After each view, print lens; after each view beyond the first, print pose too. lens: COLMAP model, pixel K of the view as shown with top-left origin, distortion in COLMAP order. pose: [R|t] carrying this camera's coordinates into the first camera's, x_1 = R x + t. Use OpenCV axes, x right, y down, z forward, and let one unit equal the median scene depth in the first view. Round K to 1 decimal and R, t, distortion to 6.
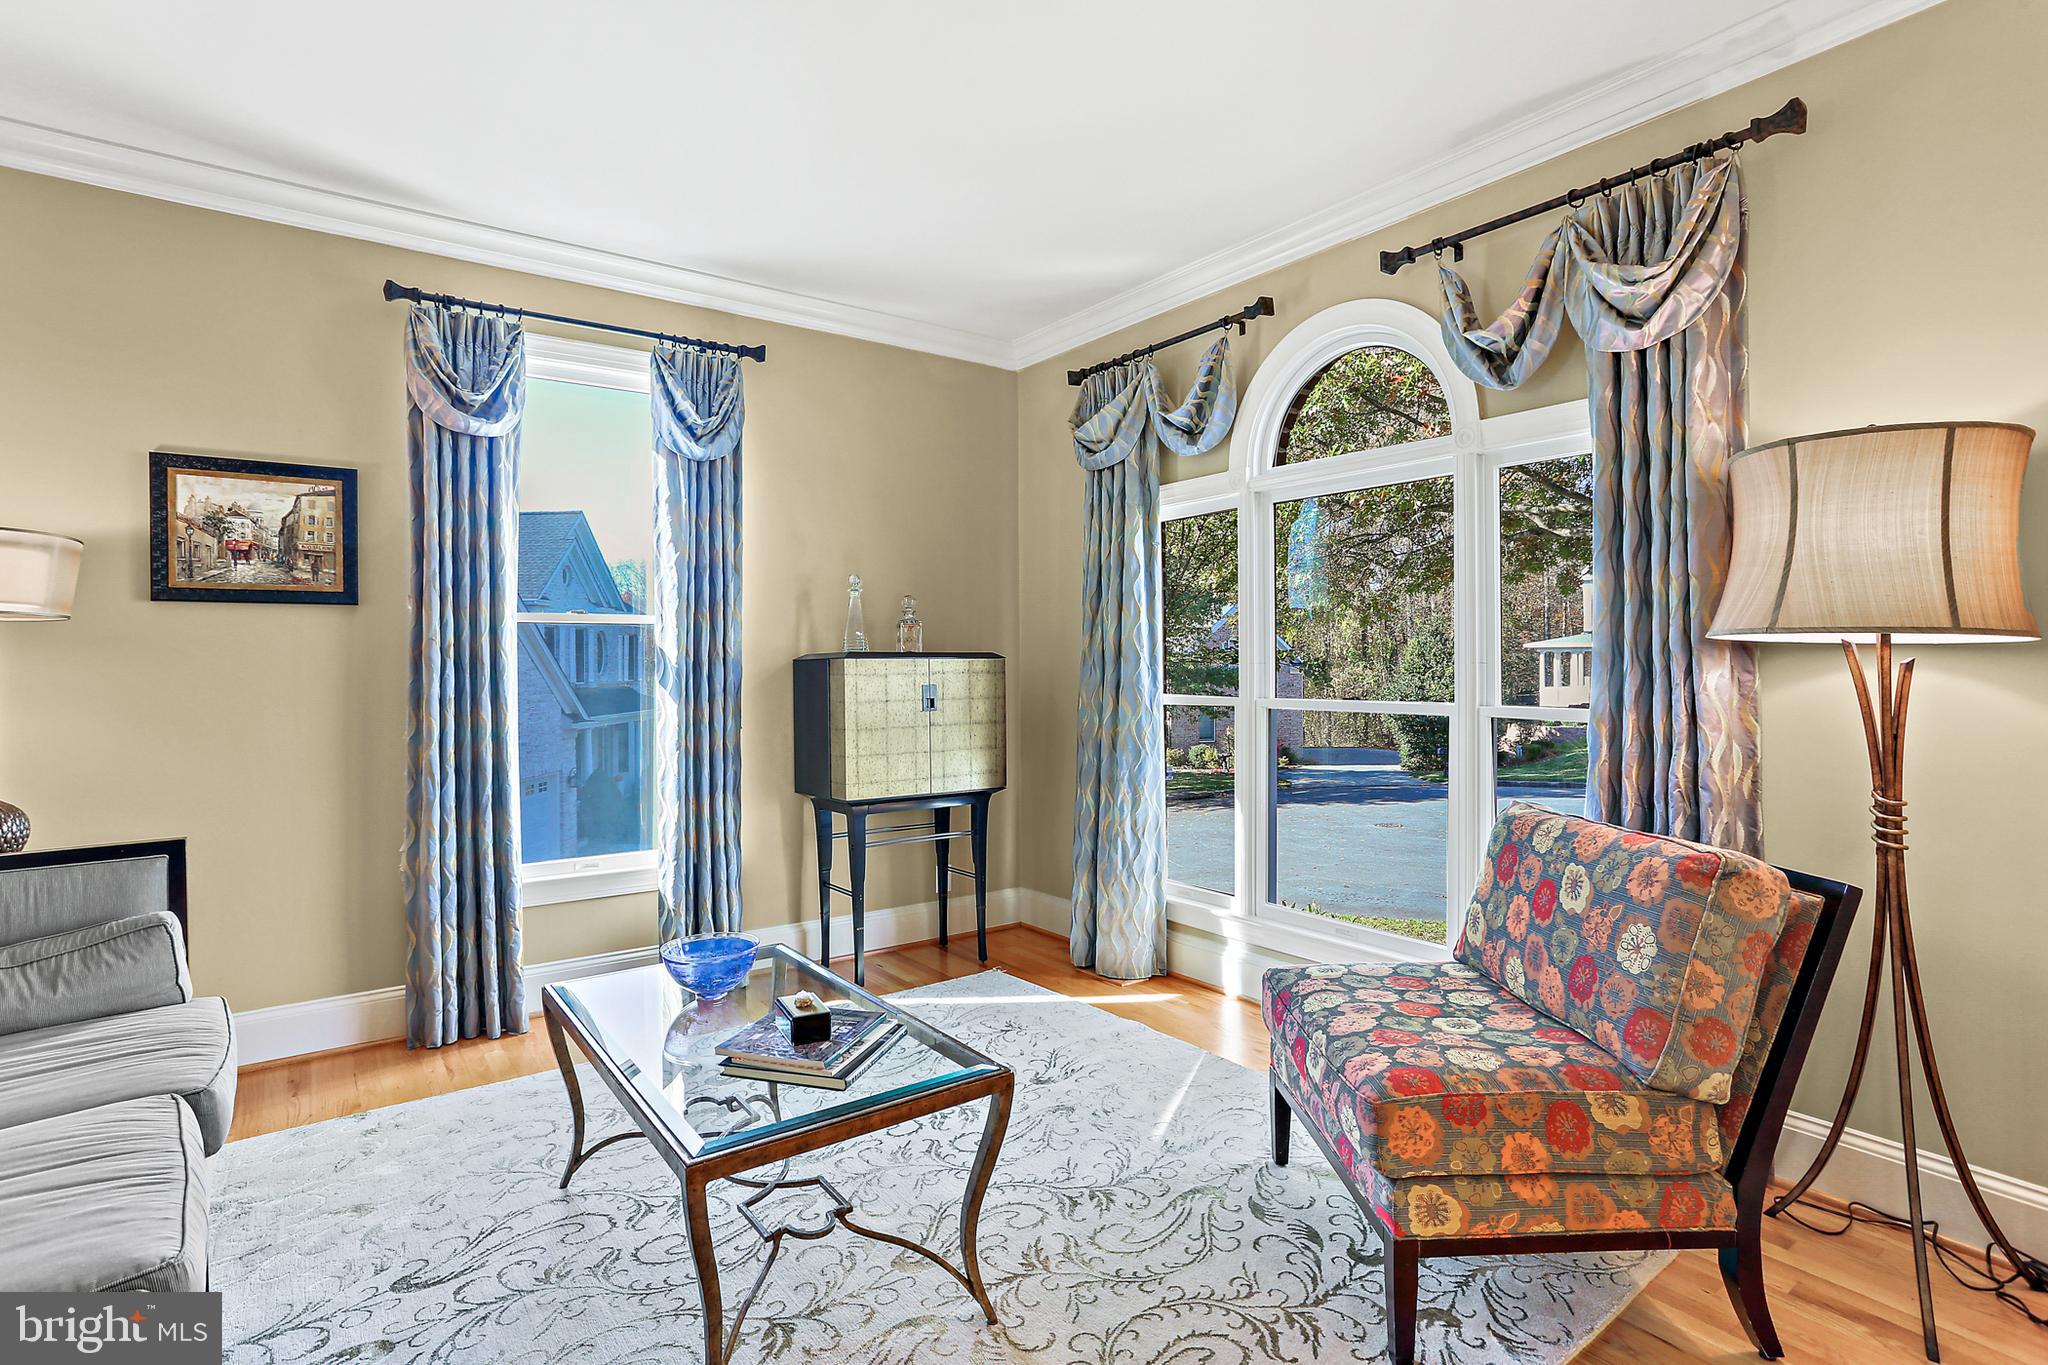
lens RADIAL K [[1003.0, 0, 1024.0], [0, 1003.0, 682.5], [0, 0, 1]] dist [-0.052218, 0.033583]
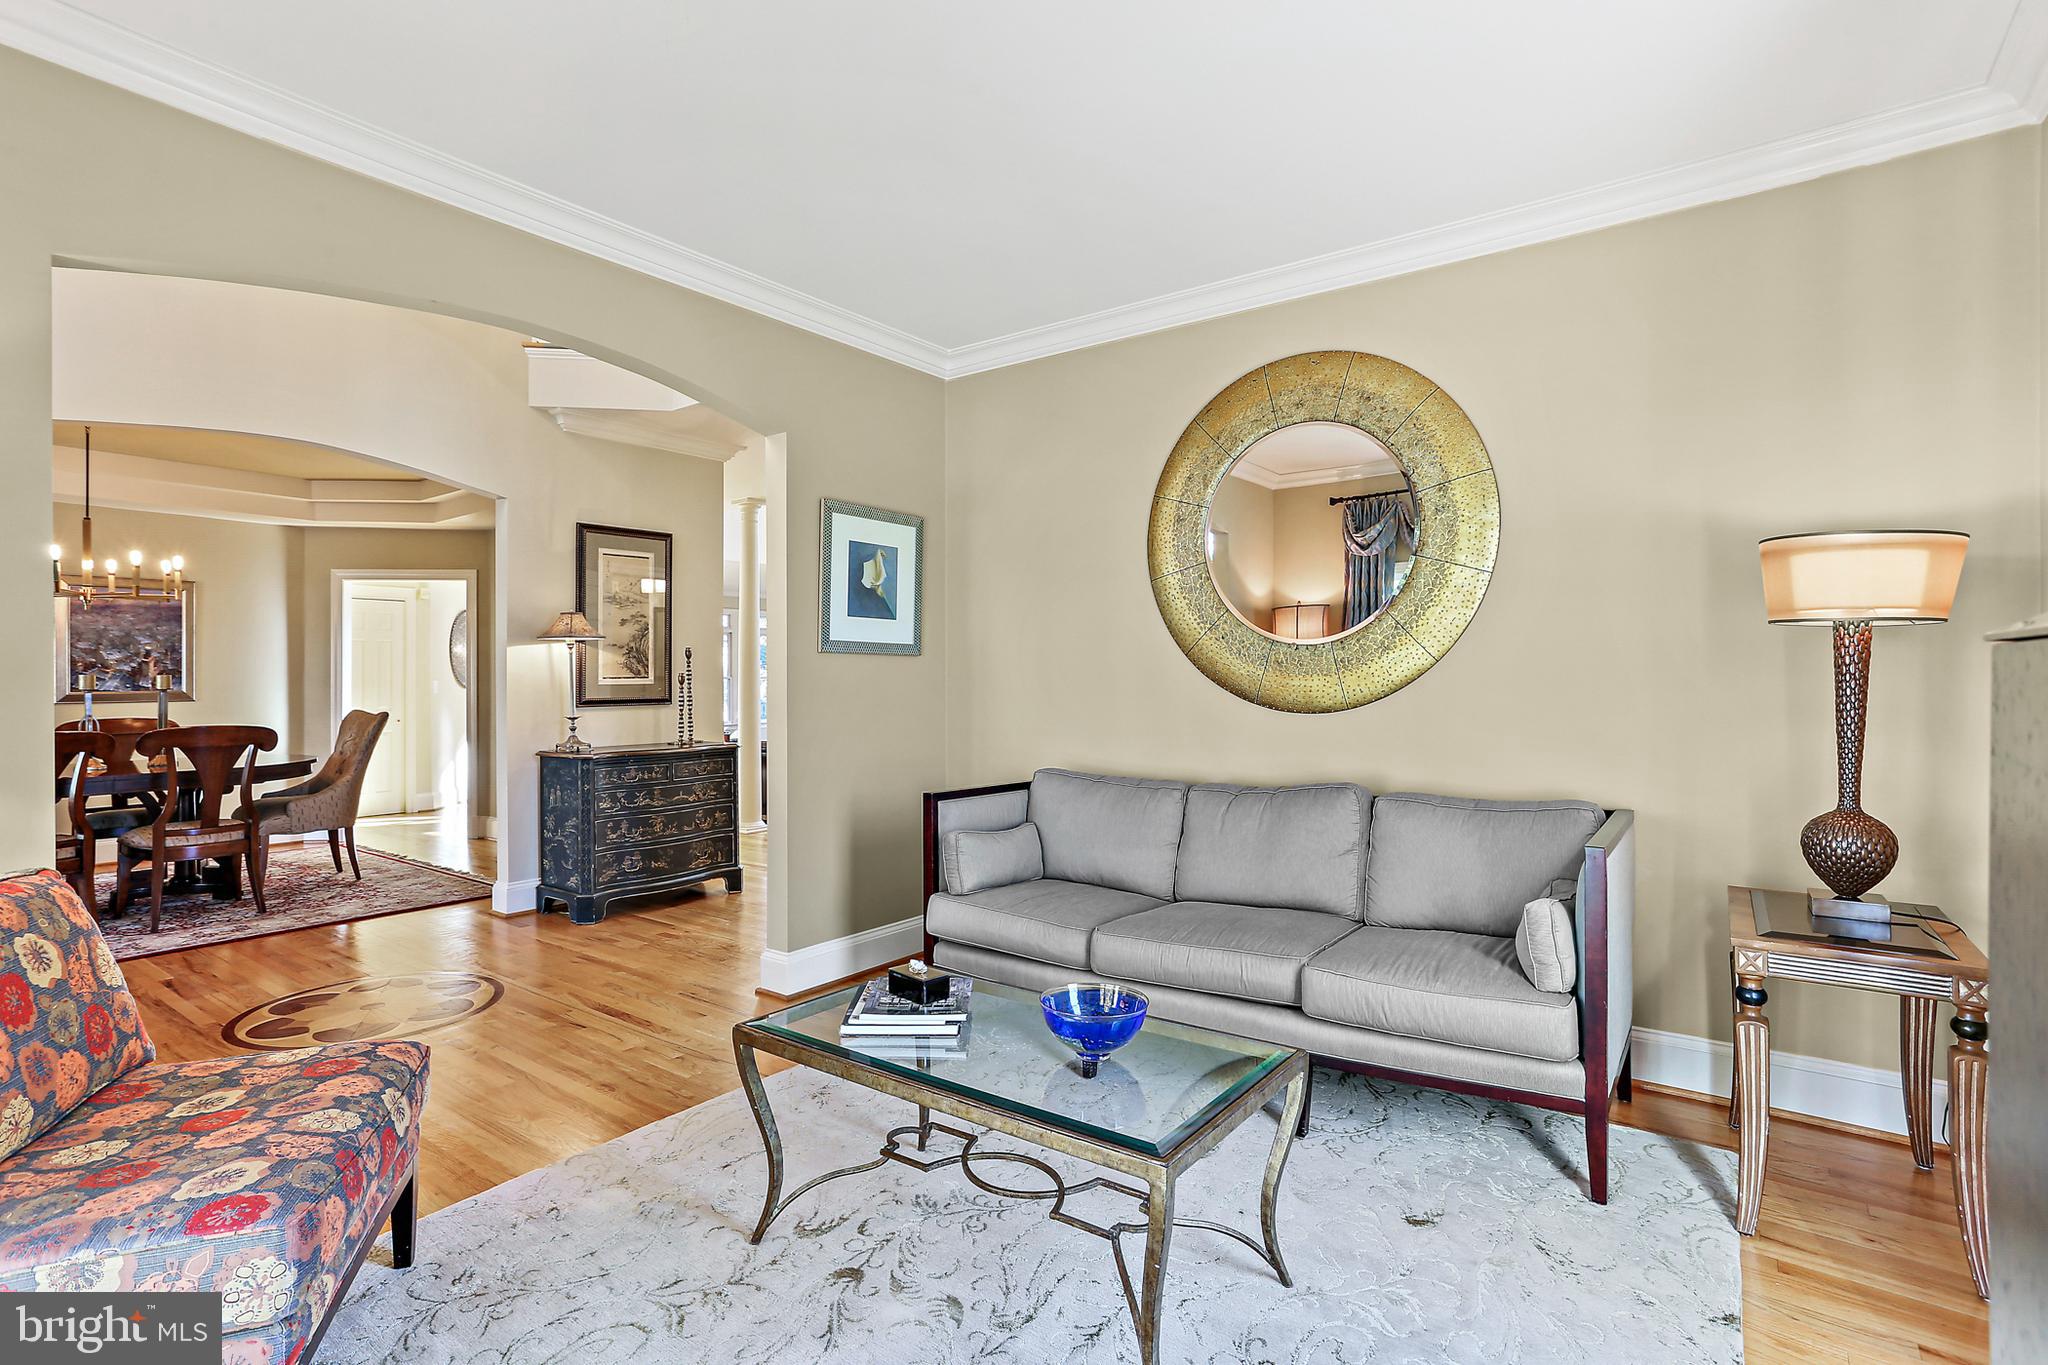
lens RADIAL K [[1003.0, 0, 1024.0], [0, 1003.0, 682.5], [0, 0, 1]] dist [-0.052218, 0.033583]
pose [[-0.957266, 0.008244, -0.289091, -0.003317], [-0.000473, 0.999548, 0.030071, -0.050472], [0.289208, 0.028923, -0.956829, 1.964916]]
